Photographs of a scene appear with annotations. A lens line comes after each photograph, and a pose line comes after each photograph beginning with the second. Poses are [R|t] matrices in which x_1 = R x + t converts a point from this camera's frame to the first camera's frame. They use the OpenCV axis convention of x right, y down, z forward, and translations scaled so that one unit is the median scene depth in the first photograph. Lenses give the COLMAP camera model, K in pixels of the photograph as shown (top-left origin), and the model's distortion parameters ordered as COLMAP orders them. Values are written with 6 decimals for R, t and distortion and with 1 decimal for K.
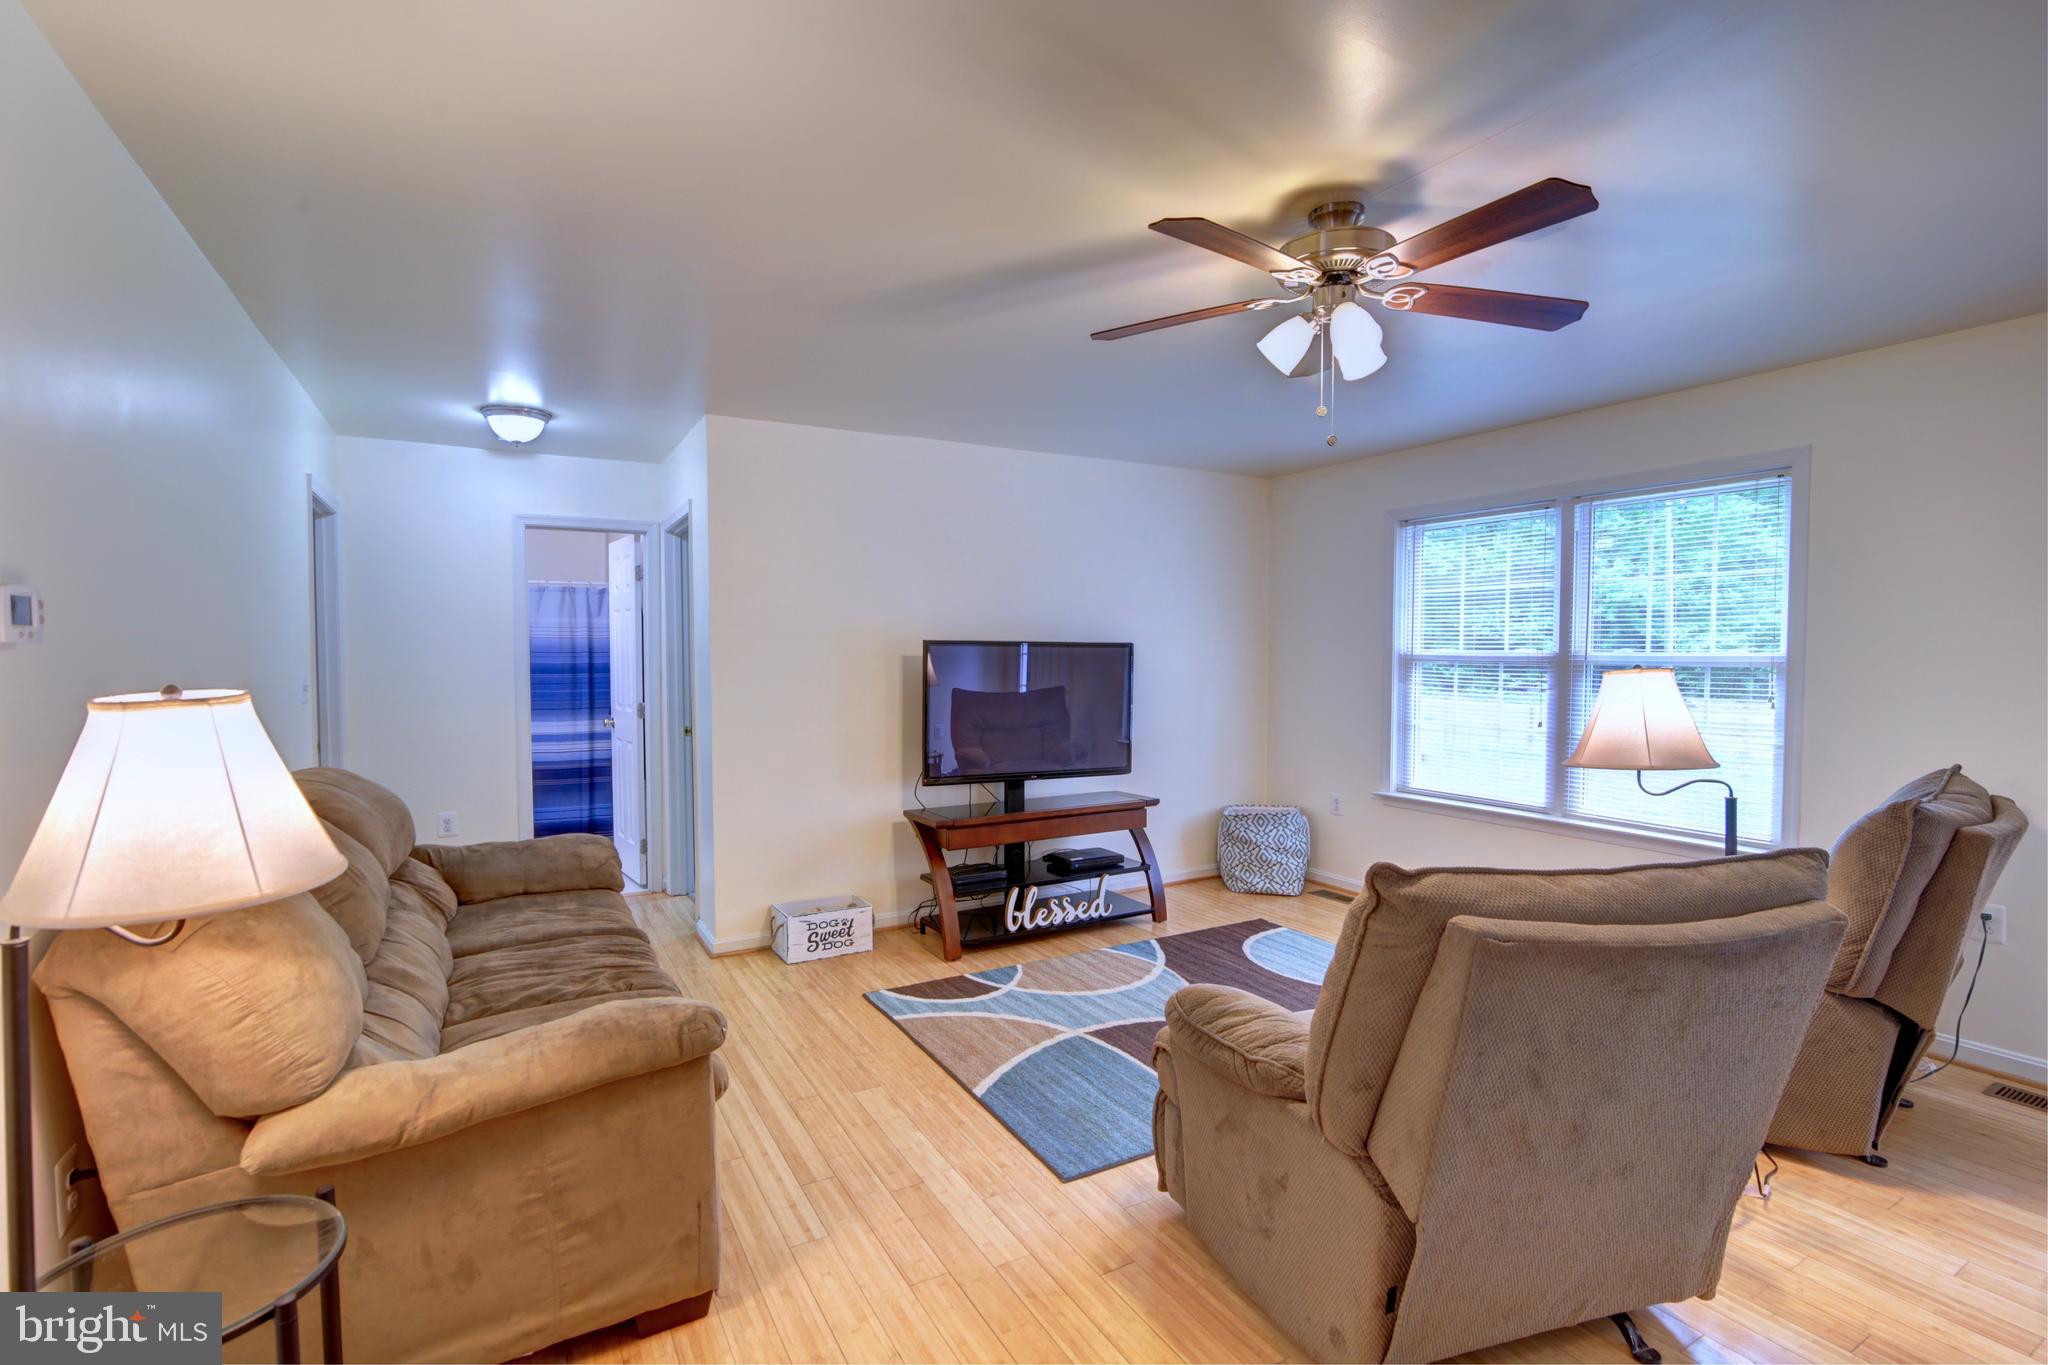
lens RADIAL K [[940.1, 0, 1019.4], [0, 940.1, 687.5], [0, 0, 1]] dist [-0.019701, 0.000934]
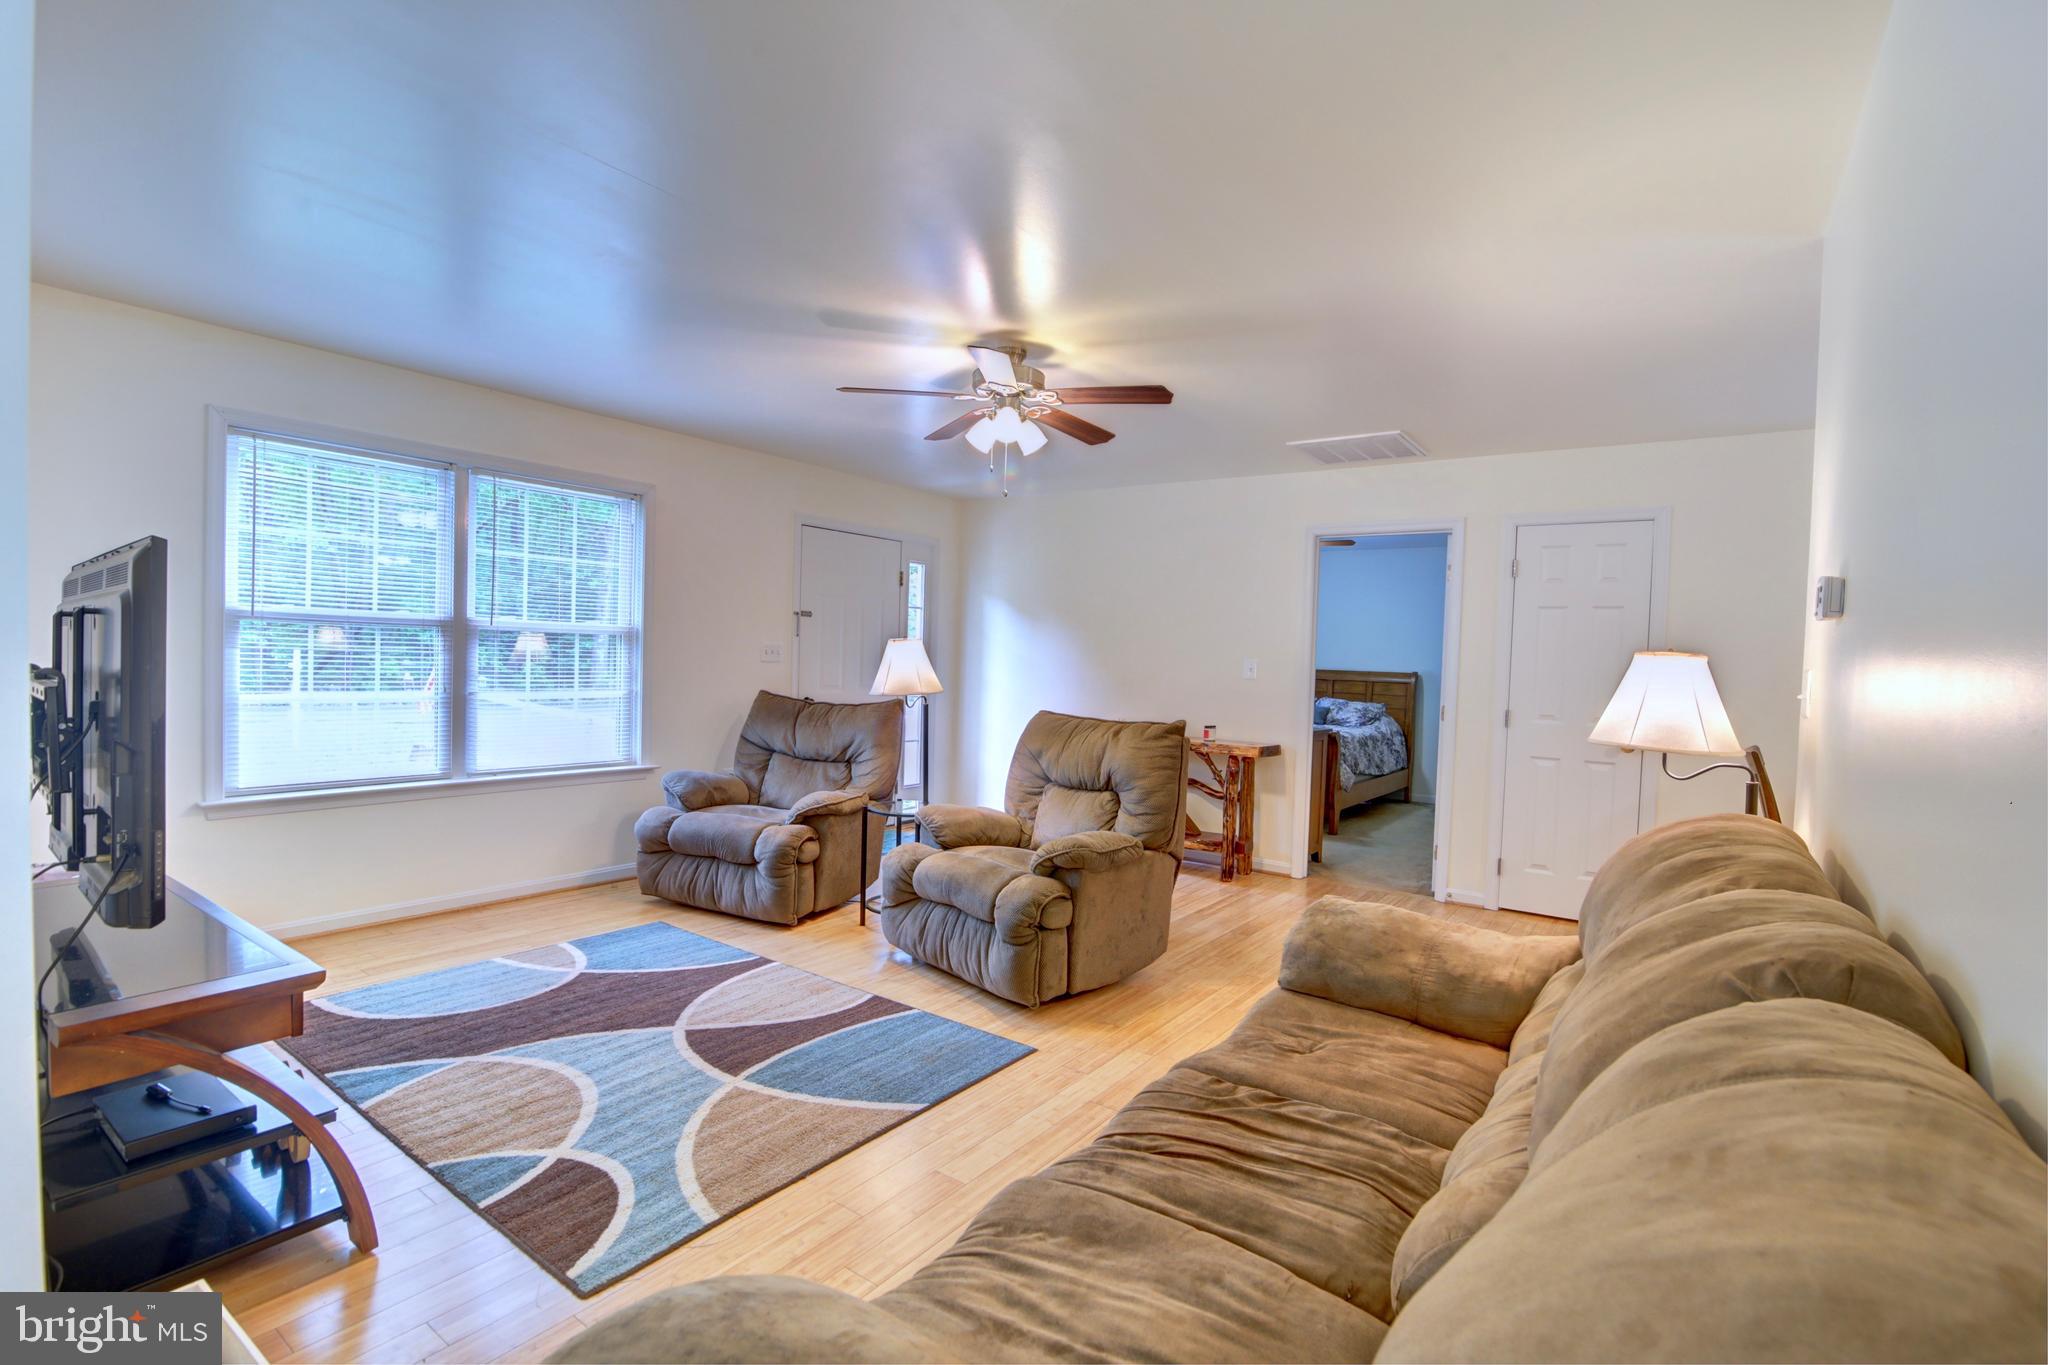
lens RADIAL K [[940.1, 0, 1032.0], [0, 940.1, 683.4], [0, 0, 1]] dist [-0.019701, 0.000934]
pose [[-0.425296, -0.037593, 0.904273, -0.602921], [0.003794, 0.999054, 0.043317, -0.006571], [-0.905046, 0.021853, -0.424751, 0.869739]]
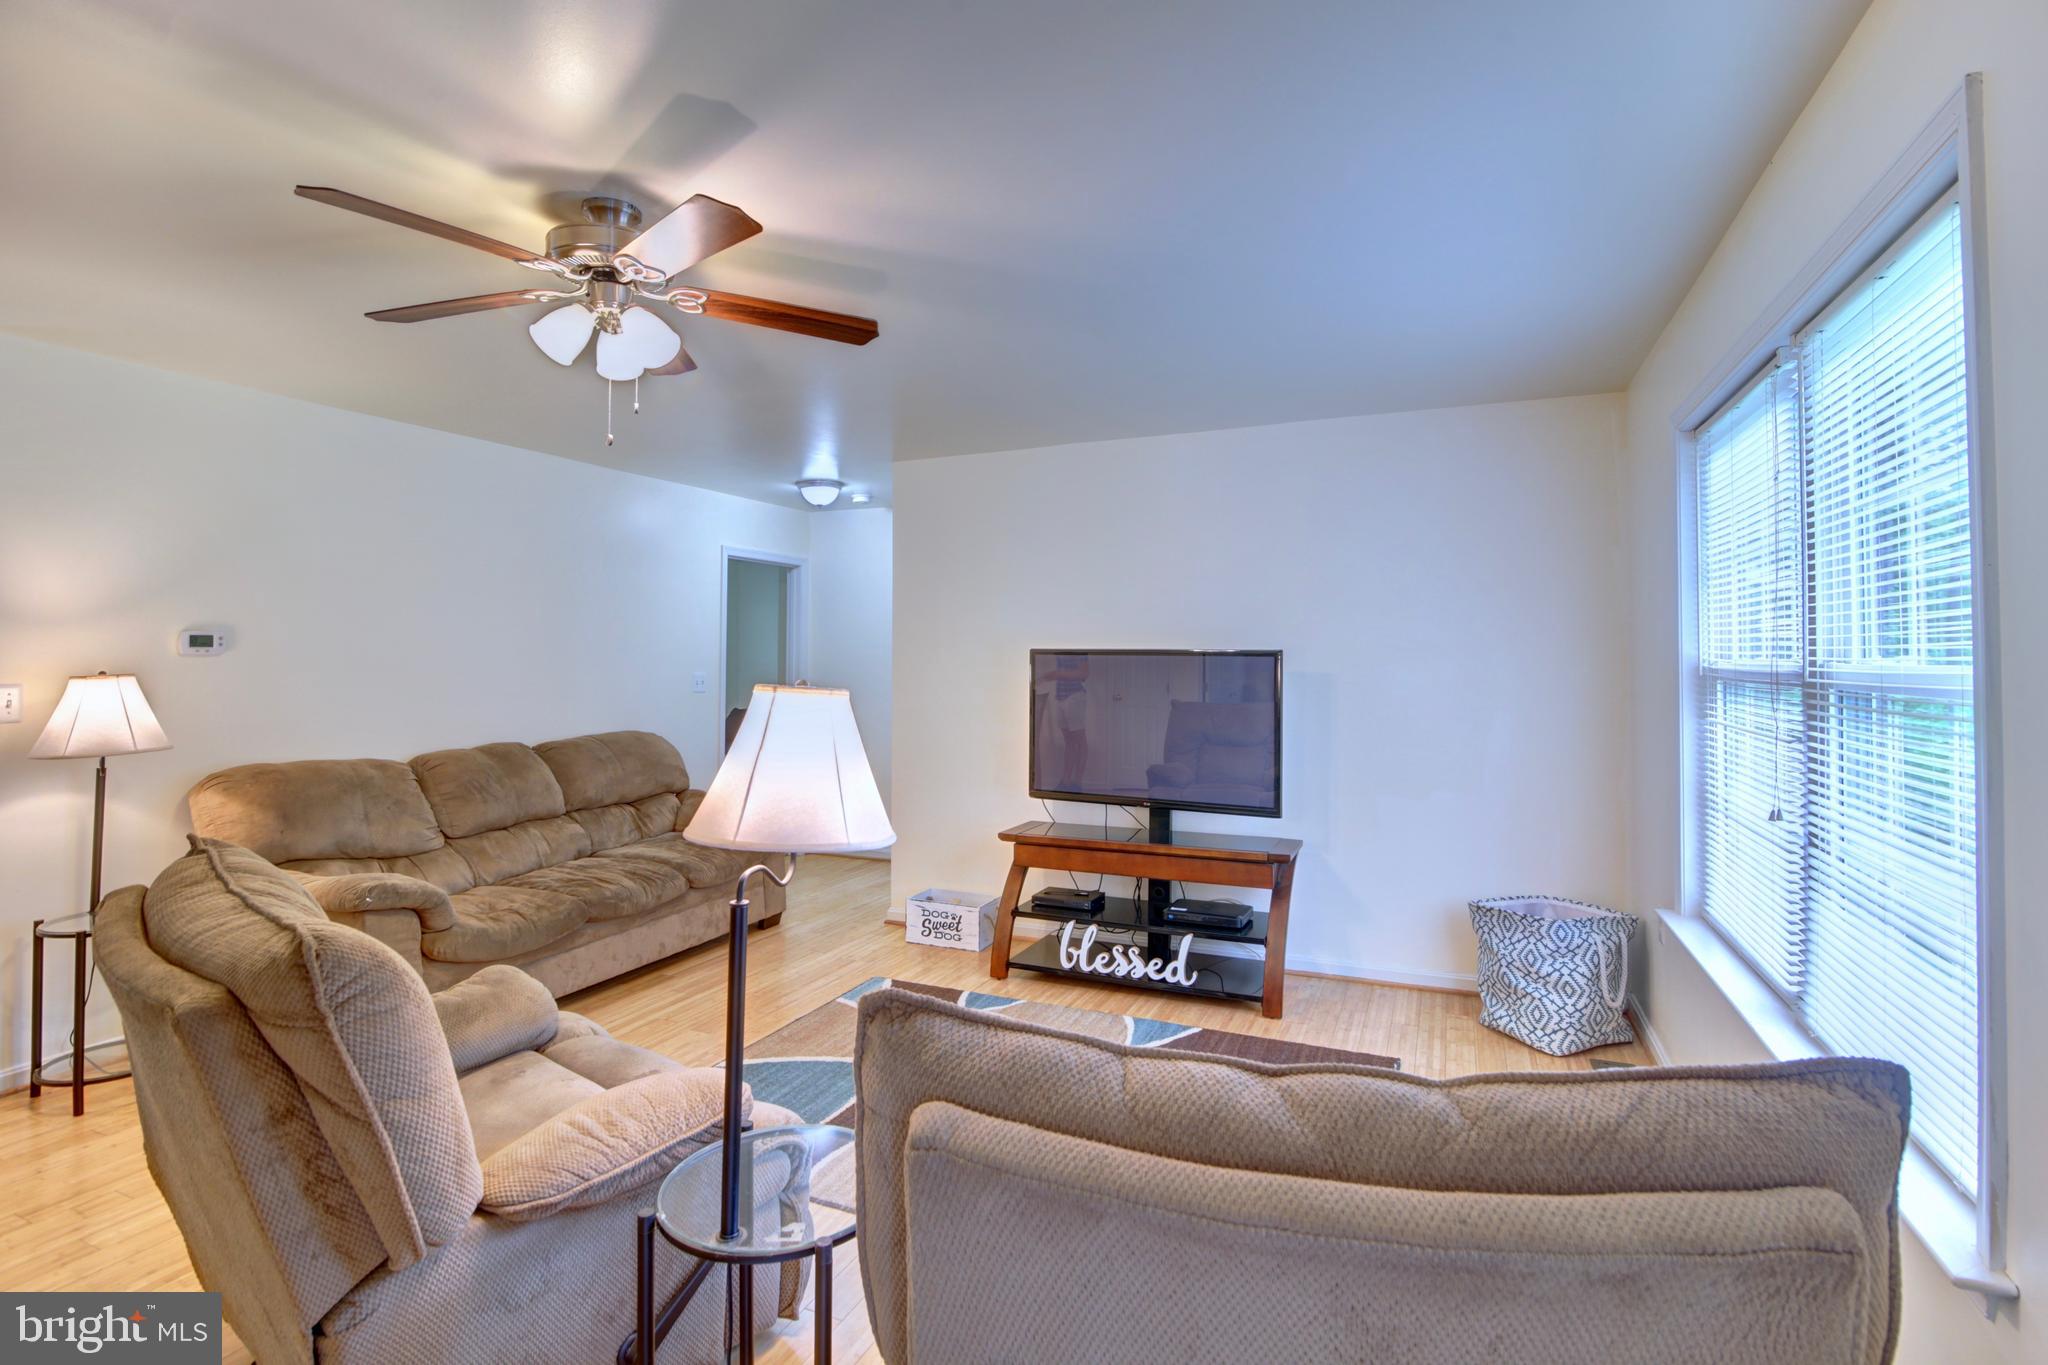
lens RADIAL K [[940.1, 0, 1013.1], [0, 940.1, 637.7], [0, 0, 1]] dist [-0.019701, 0.000934]
pose [[0.597320, -0.019440, -0.801767, 0.697885], [-0.030218, 0.998451, -0.046722, -0.016383], [0.801433, 0.052136, 0.595807, 0.400509]]
